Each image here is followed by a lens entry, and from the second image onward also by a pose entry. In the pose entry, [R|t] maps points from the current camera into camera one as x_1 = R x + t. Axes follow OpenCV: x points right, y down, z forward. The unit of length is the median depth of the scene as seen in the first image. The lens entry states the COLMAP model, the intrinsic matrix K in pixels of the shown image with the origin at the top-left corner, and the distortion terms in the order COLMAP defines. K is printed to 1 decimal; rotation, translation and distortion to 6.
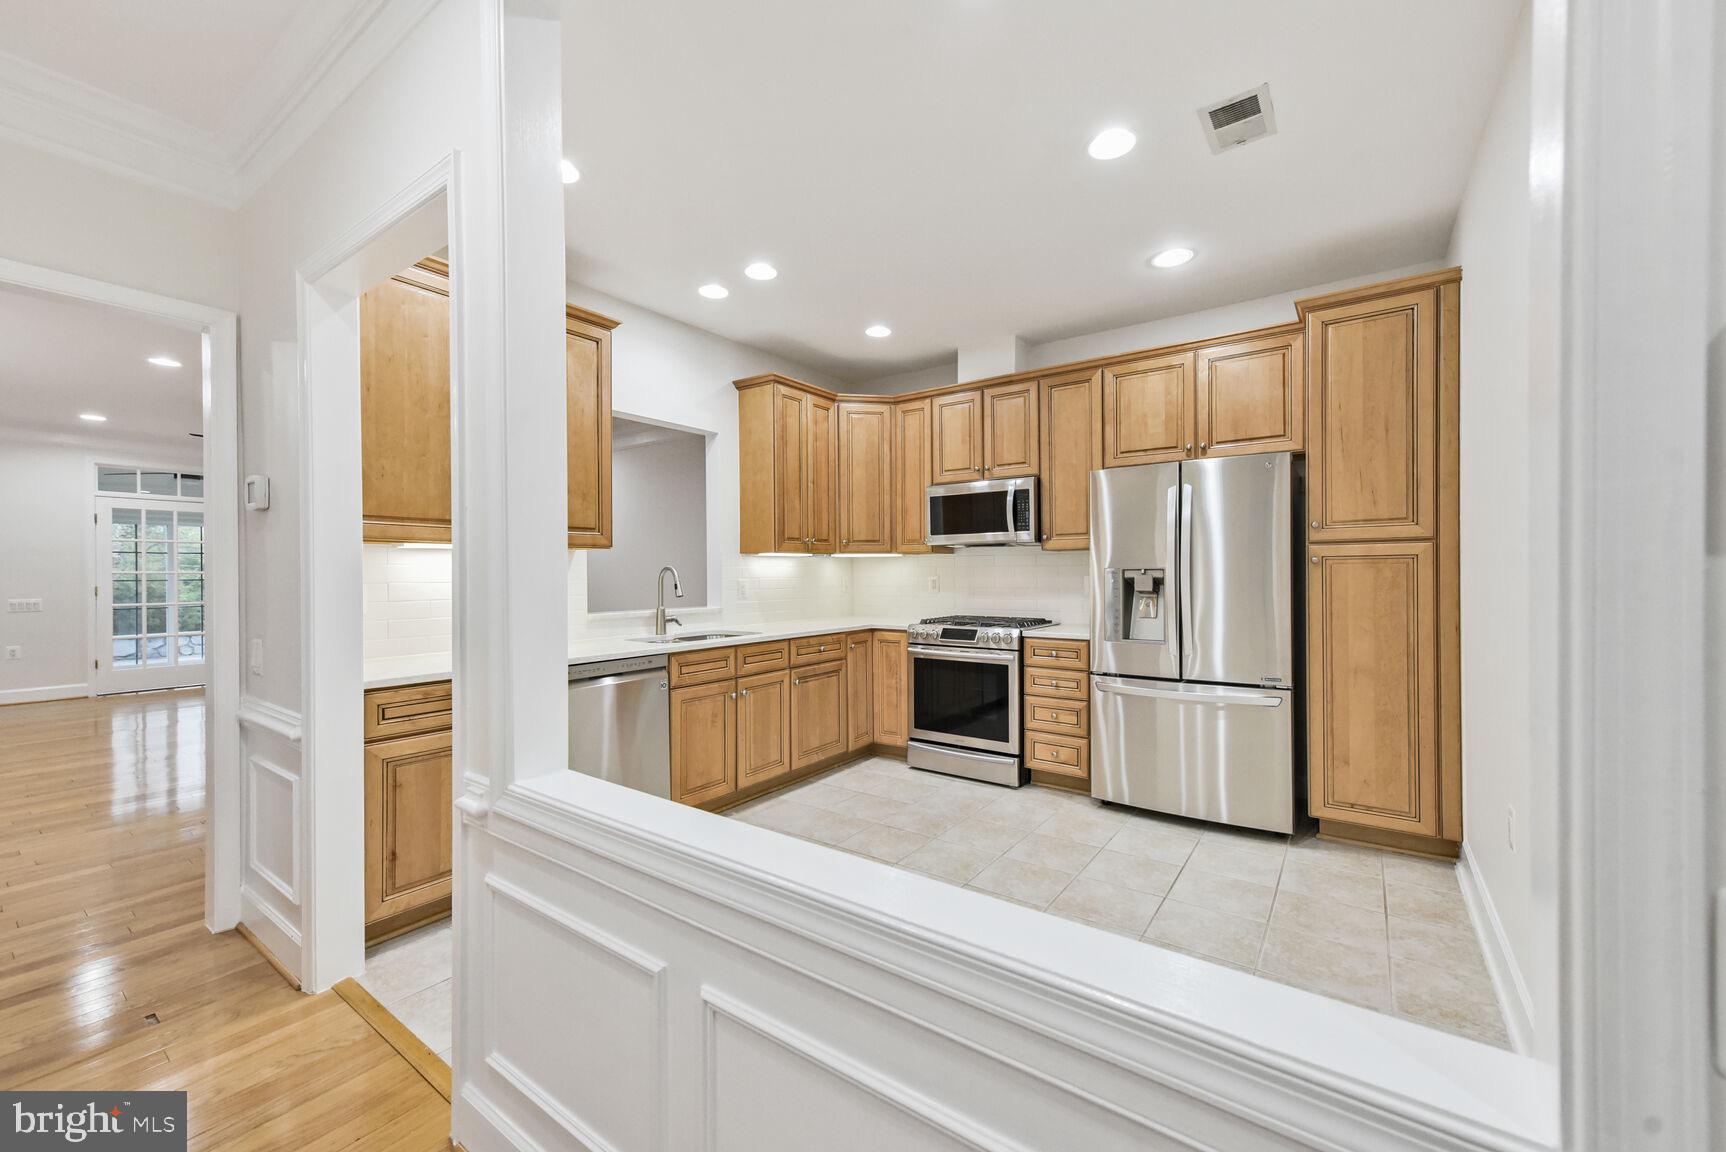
lens RADIAL K [[680.9, 0, 862.3], [0, 680.9, 580.4], [0, 0, 1]] dist [-0.012311, -0.002431]
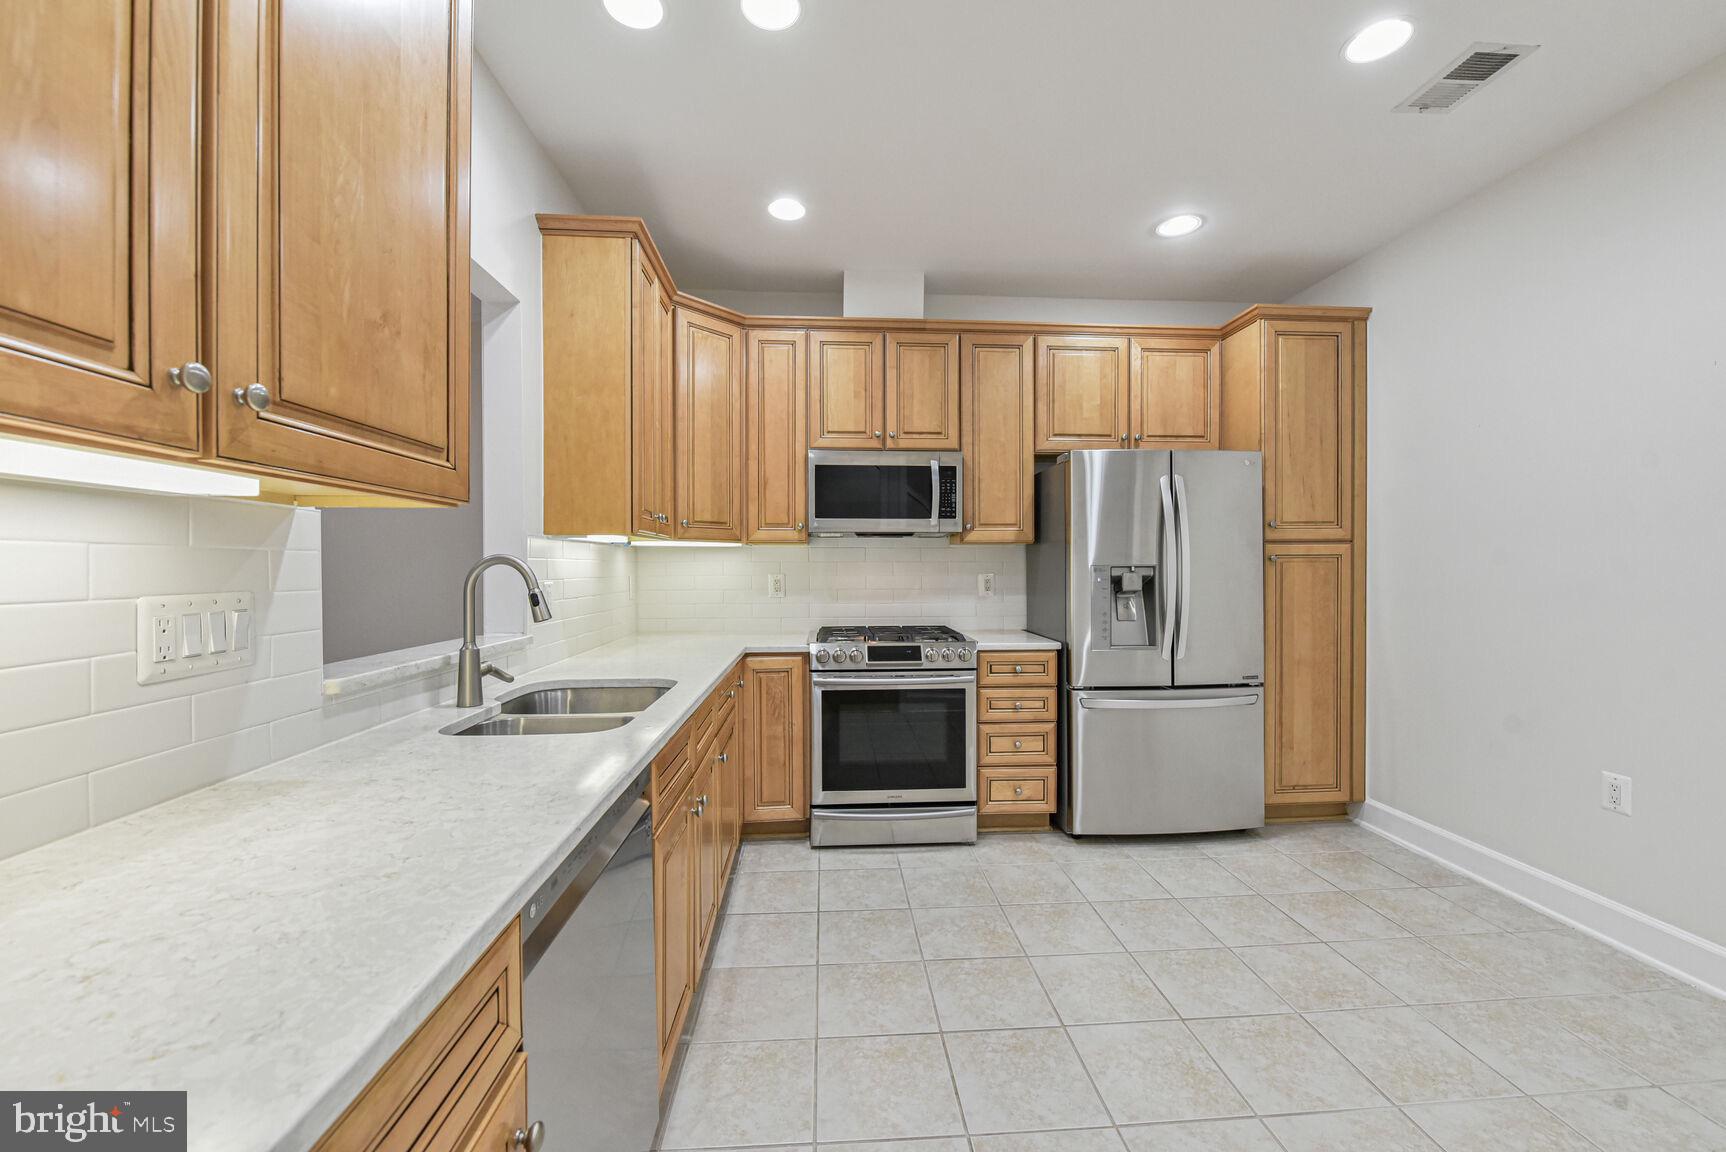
lens RADIAL K [[680.9, 0, 868.0], [0, 680.9, 576.0], [0, 0, 1]] dist [-0.012311, -0.002431]
pose [[0.765750, -0.005483, 0.643115, -0.381270], [0.006485, 0.999979, 0.000804, -0.006187], [-0.643106, 0.003555, 0.765769, 0.482937]]
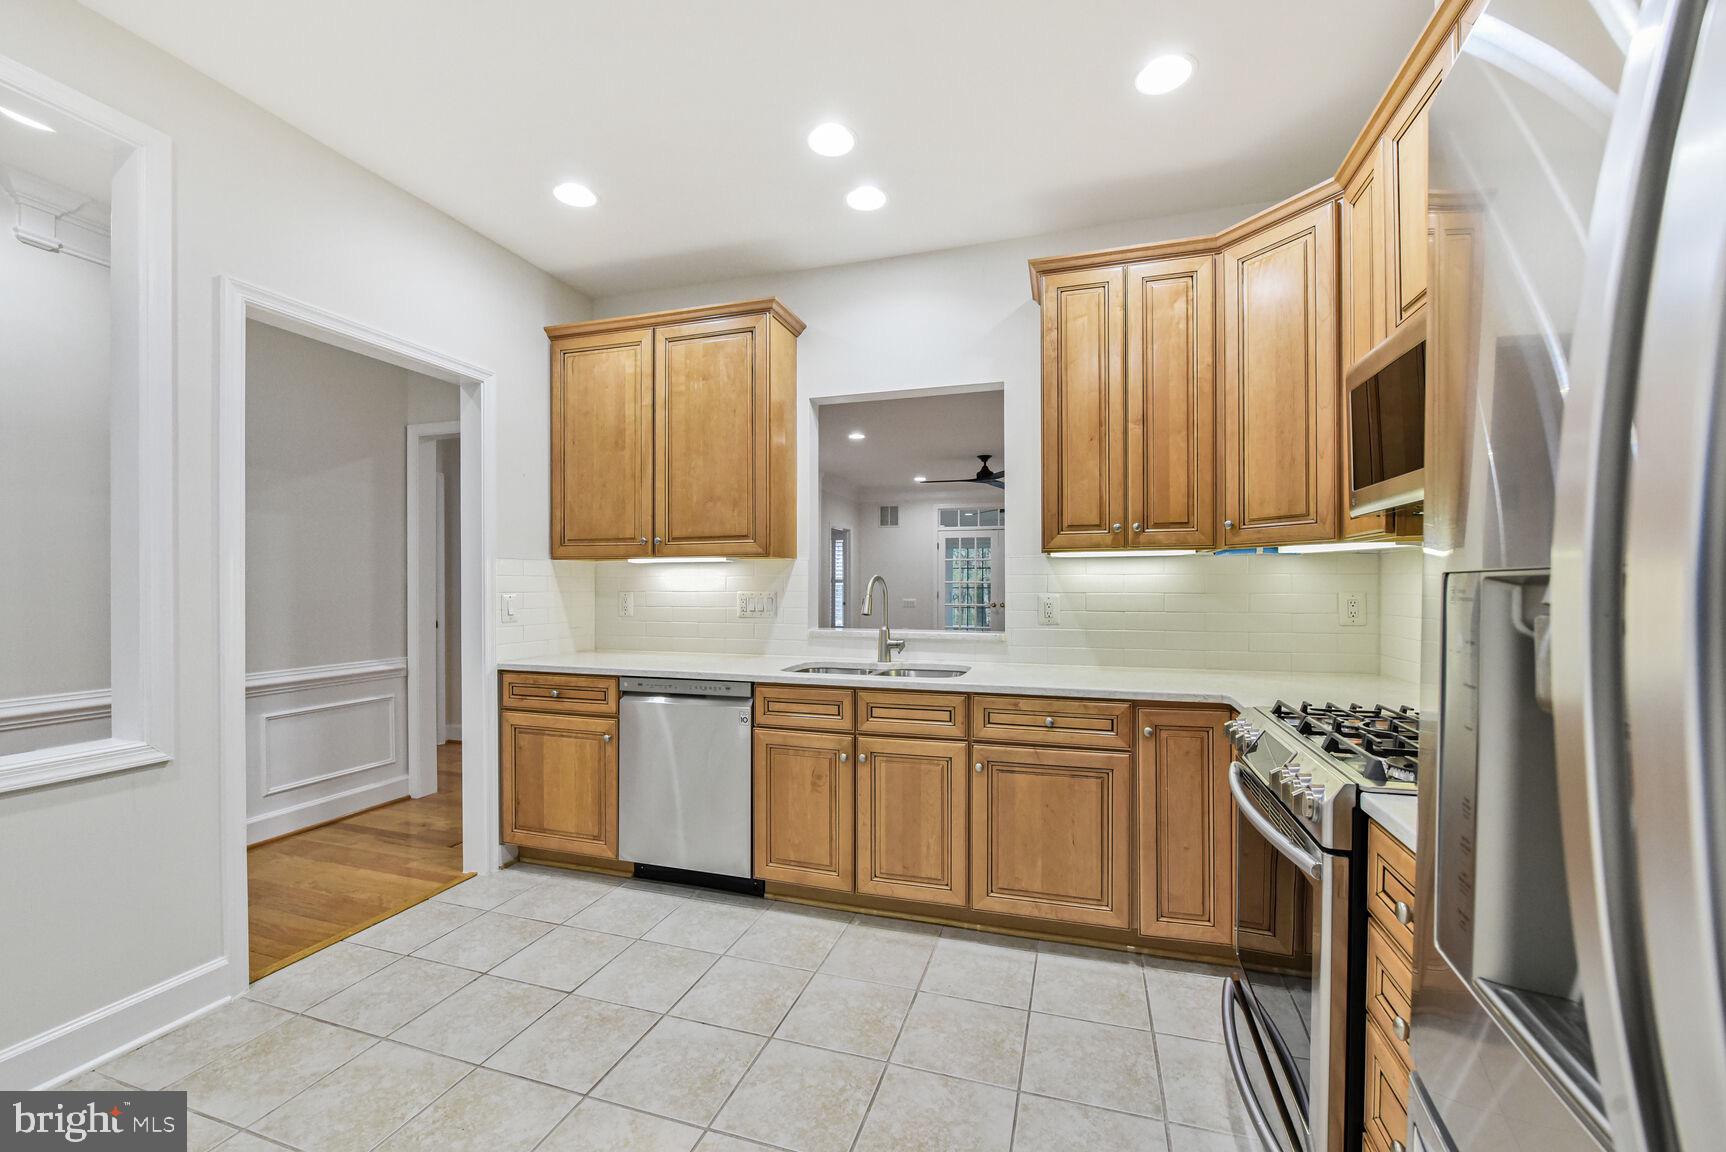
lens RADIAL K [[680.9, 0, 865.0], [0, 680.9, 594.1], [0, 0, 1]] dist [-0.012311, -0.002431]
pose [[0.315229, 0.017431, -0.948855, 0.448424], [-0.012130, 0.999824, 0.014338, -0.010904], [0.948938, 0.006990, 0.315385, 0.726438]]
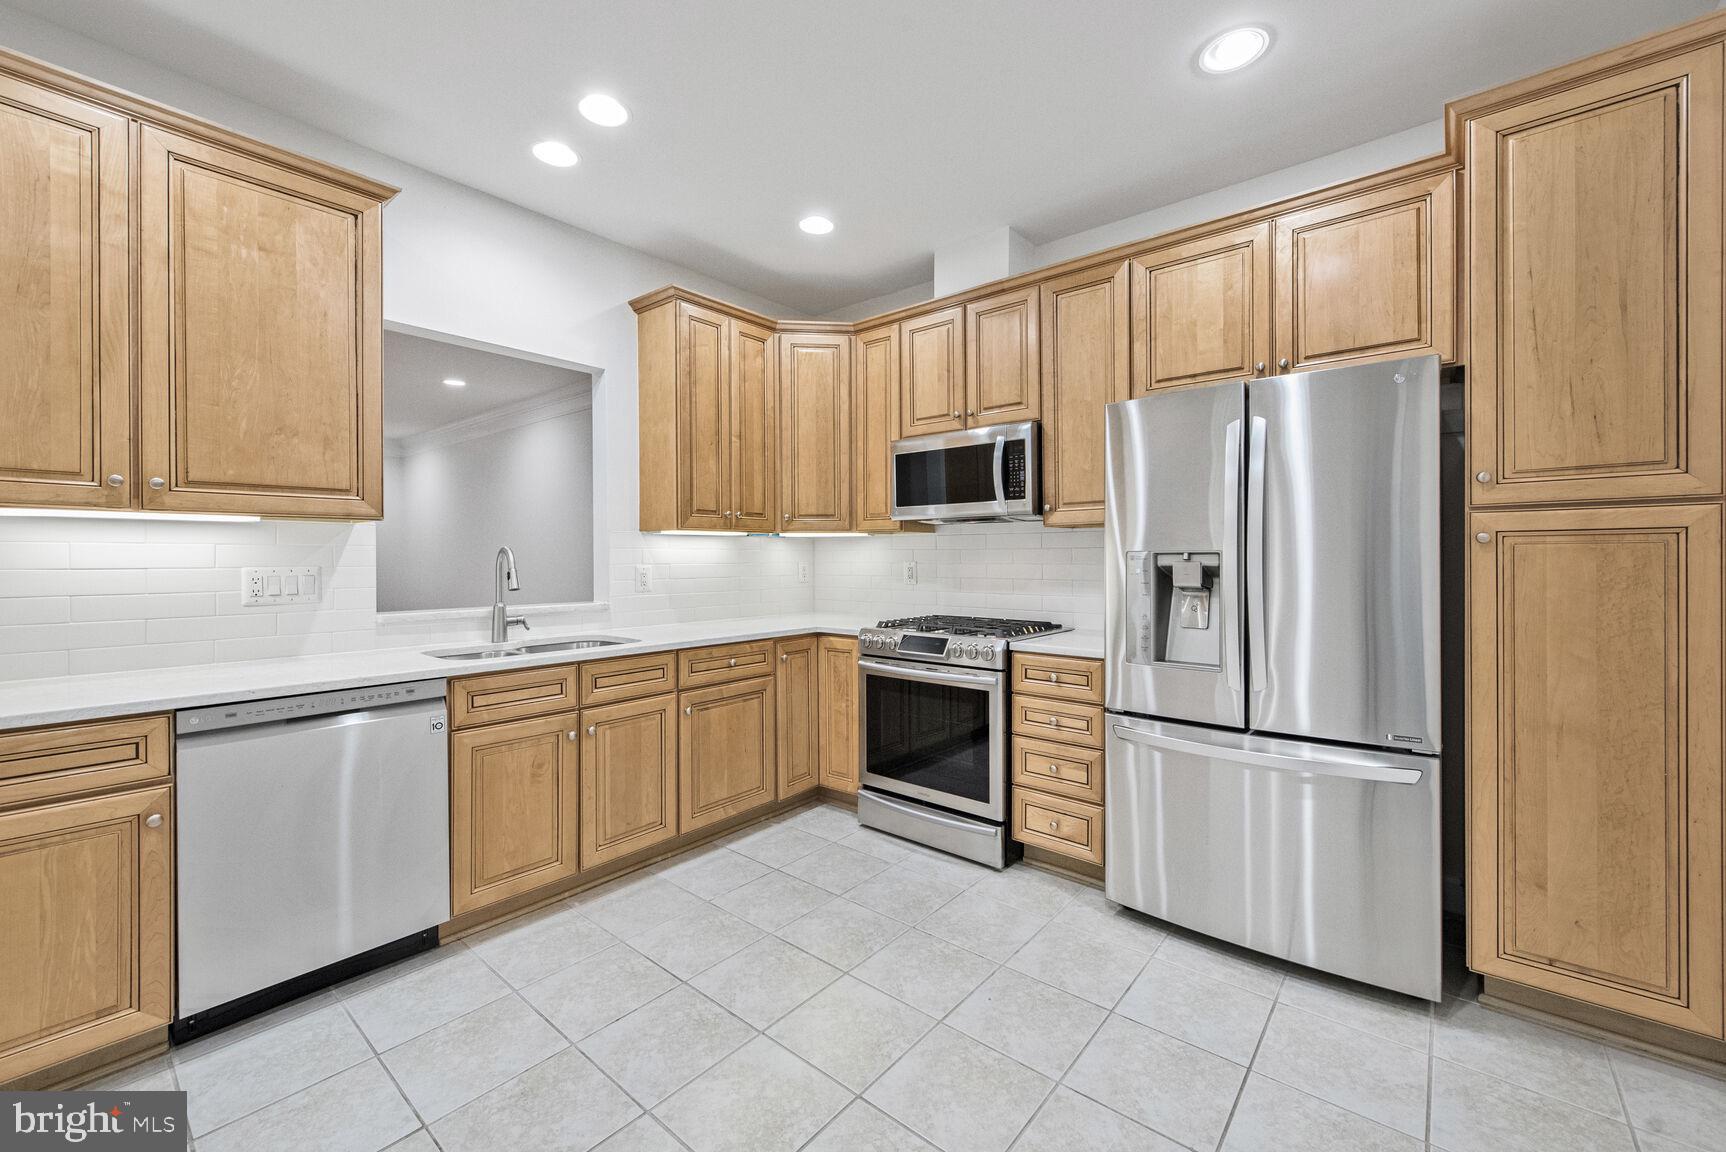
lens RADIAL K [[680.9, 0, 869.6], [0, 680.9, 567.2], [0, 0, 1]] dist [-0.012311, -0.002431]
pose [[0.997841, 0.003812, -0.065569, 0.141656], [-0.003700, 0.999991, 0.001828, -0.002596], [0.065575, -0.001582, 0.997846, 0.308427]]
